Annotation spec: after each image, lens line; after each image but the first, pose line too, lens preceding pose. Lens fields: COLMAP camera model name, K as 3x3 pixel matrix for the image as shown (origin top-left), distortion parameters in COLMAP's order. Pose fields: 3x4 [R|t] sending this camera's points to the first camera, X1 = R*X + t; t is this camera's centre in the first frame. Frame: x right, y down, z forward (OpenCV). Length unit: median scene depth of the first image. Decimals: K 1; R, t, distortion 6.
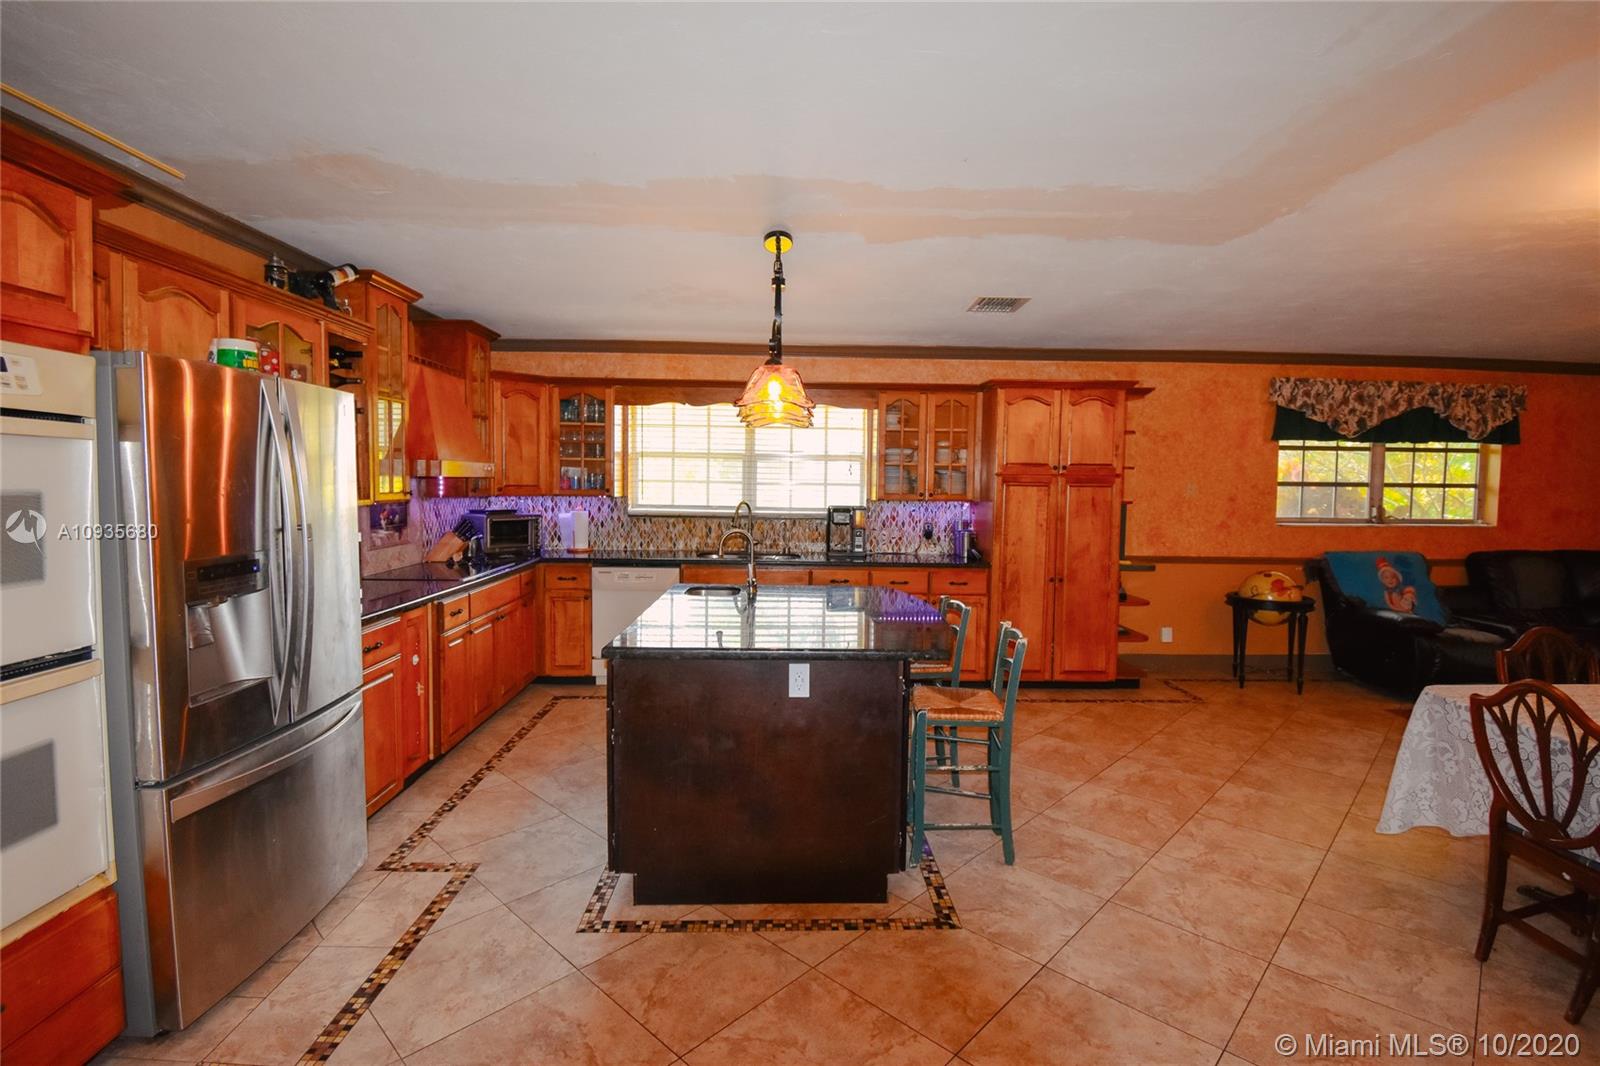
lens RADIAL K [[748.7, 0, 802.7], [0, 748.7, 526.2], [0, 0, 1]] dist [-0.022601, -0.002567]
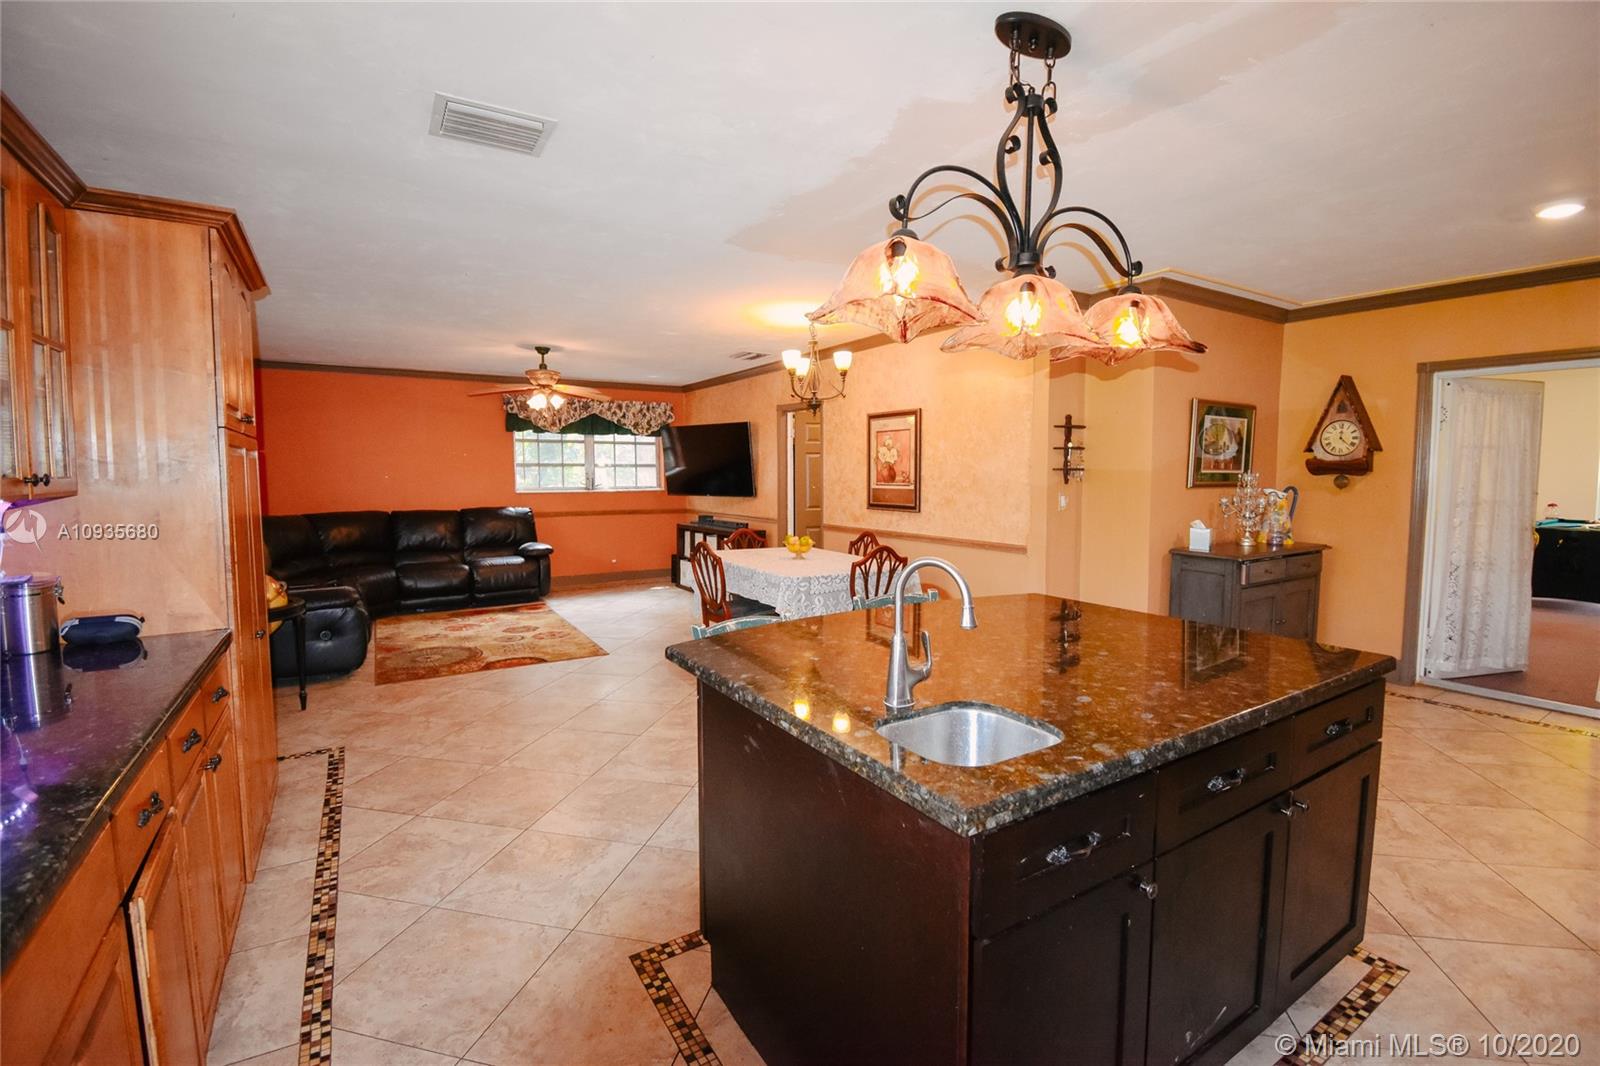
lens RADIAL K [[707.3, 0, 798.8], [0, 707.3, 522.5], [0, 0, 1]] dist [-0.016433, -0.003597]
pose [[-0.514209, -0.074857, 0.854392, -0.268541], [0.046221, 0.992317, 0.114759, -0.045084], [-0.856419, 0.098501, -0.506799, 0.900071]]
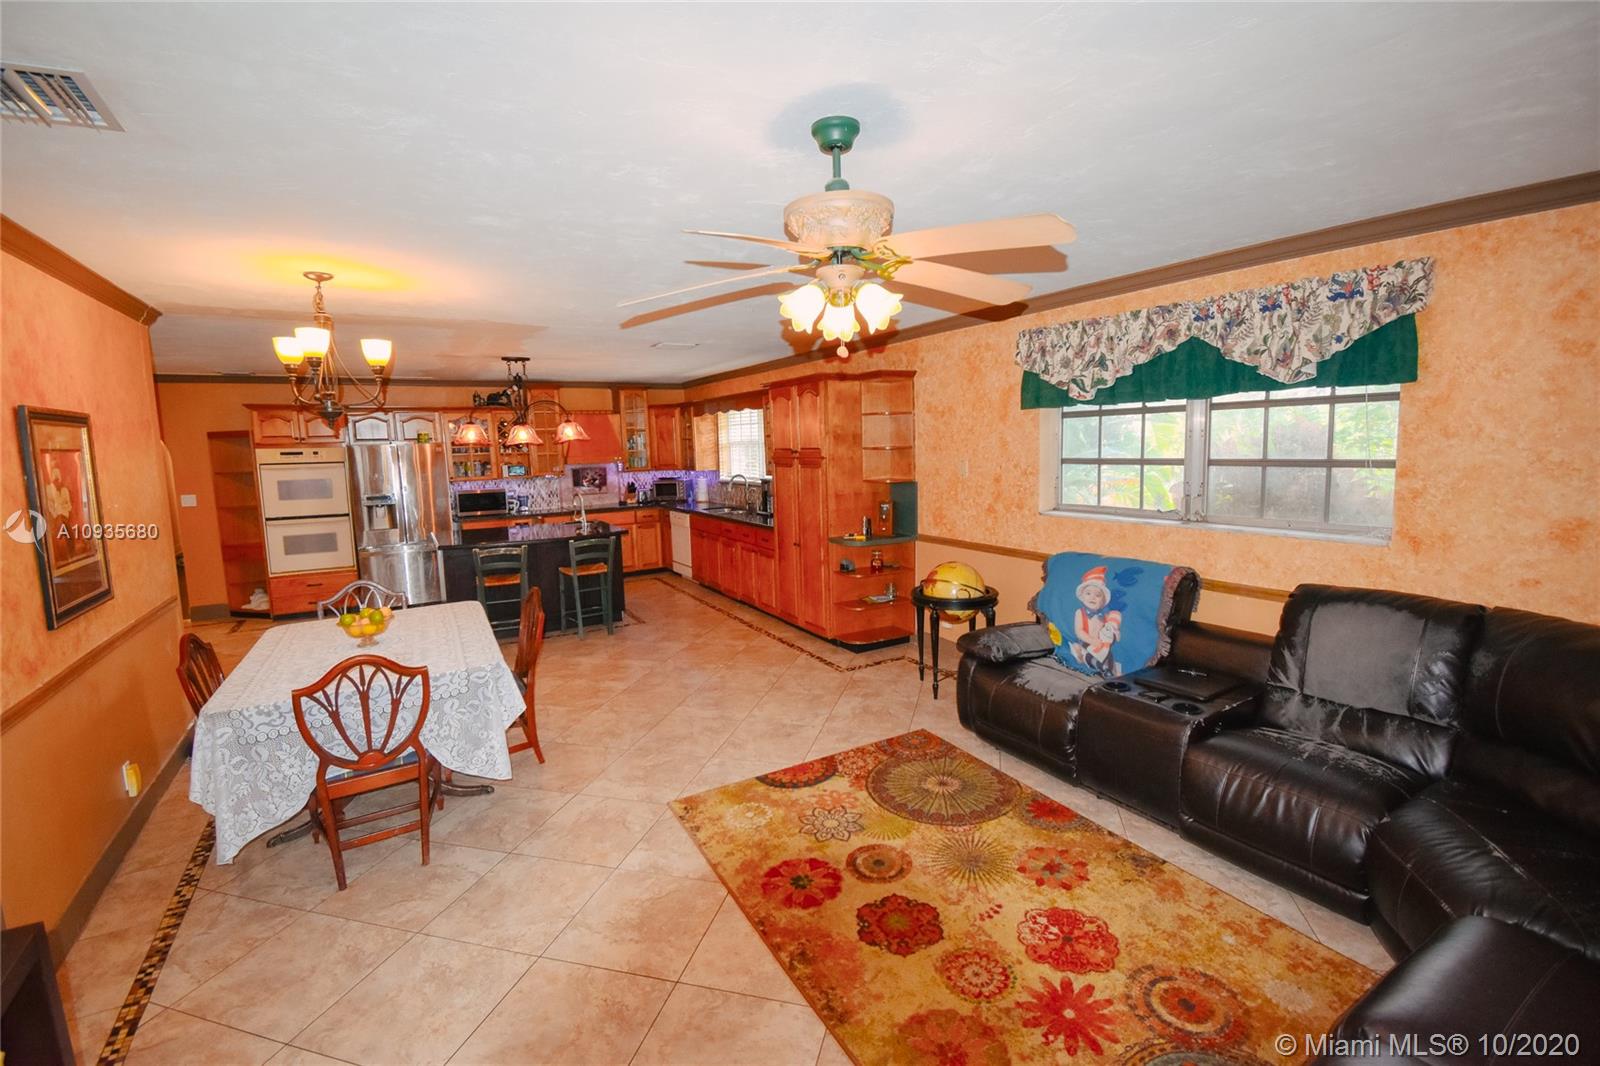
lens RADIAL K [[707.3, 0, 801.5], [0, 707.3, 530.9], [0, 0, 1]] dist [-0.016433, -0.003597]
pose [[0.482985, 0.084786, -0.871514, 1.321840], [-0.018526, 0.996068, 0.086636, -0.049077], [0.875432, -0.025699, 0.482657, 0.443597]]
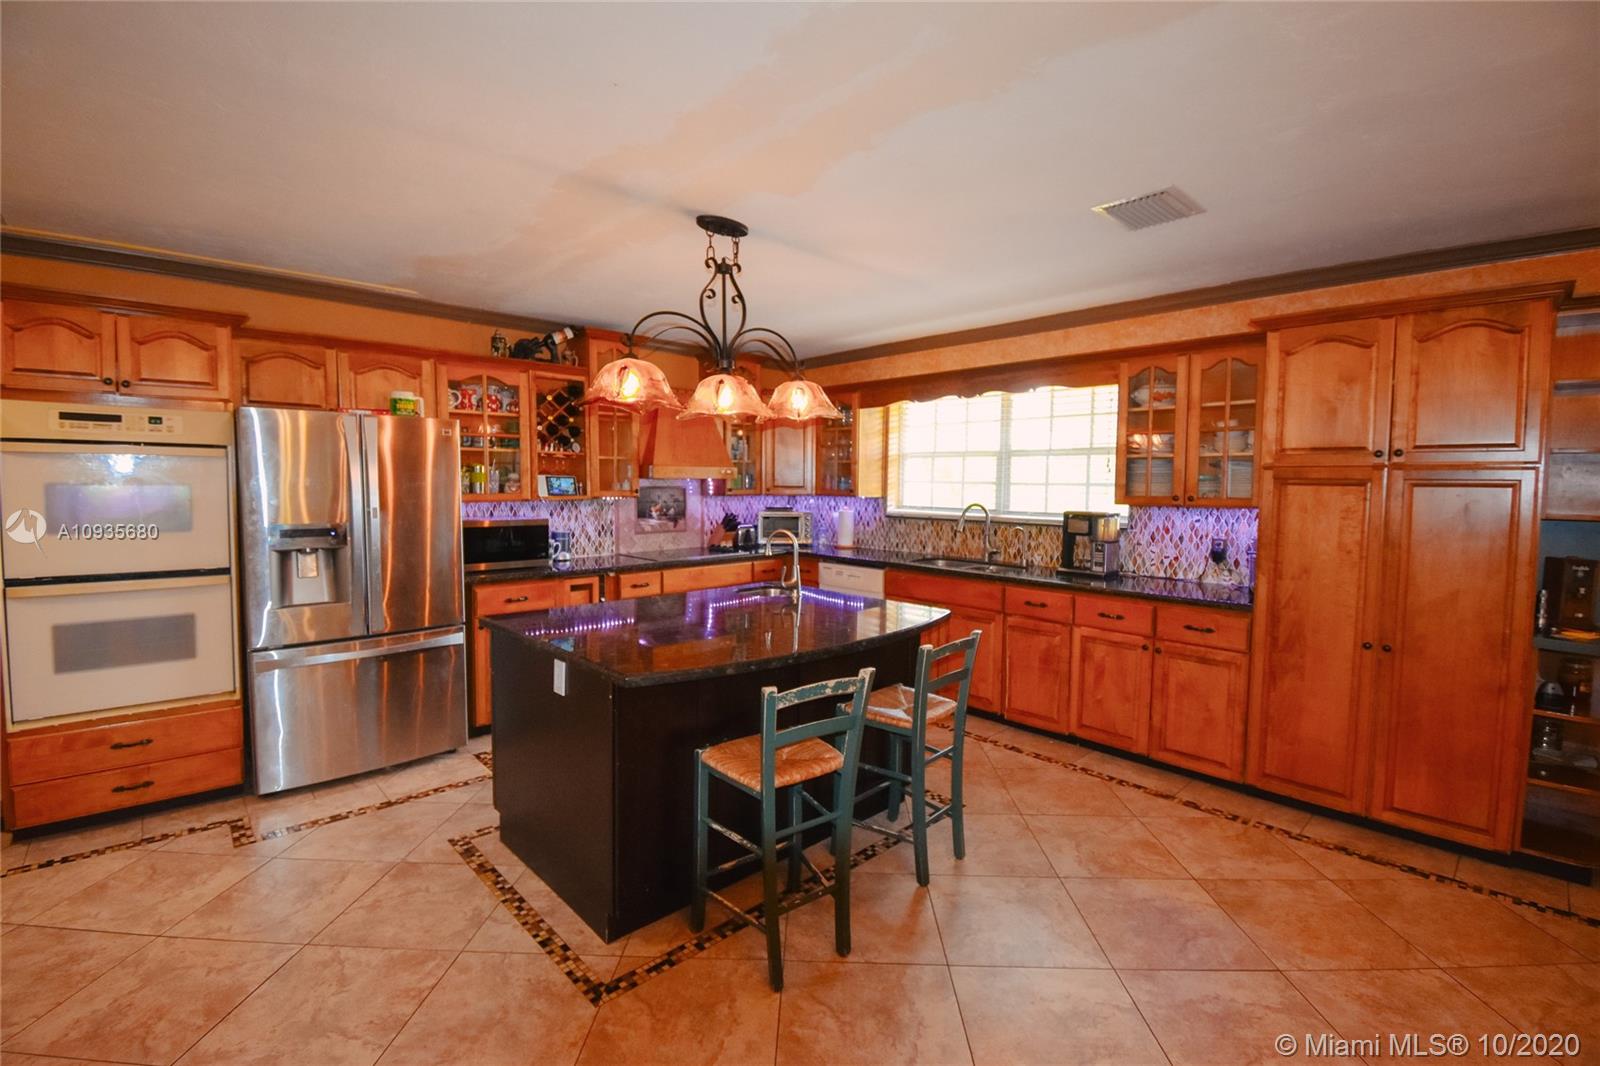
lens RADIAL K [[707.3, 0, 795.5], [0, 707.3, 528.9], [0, 0, 1]] dist [-0.016433, -0.003597]
pose [[0.664879, 0.042878, -0.745719, 0.432656], [-0.042571, 0.998904, 0.019480, -0.011029], [0.745737, 0.018795, 0.665976, 0.293138]]
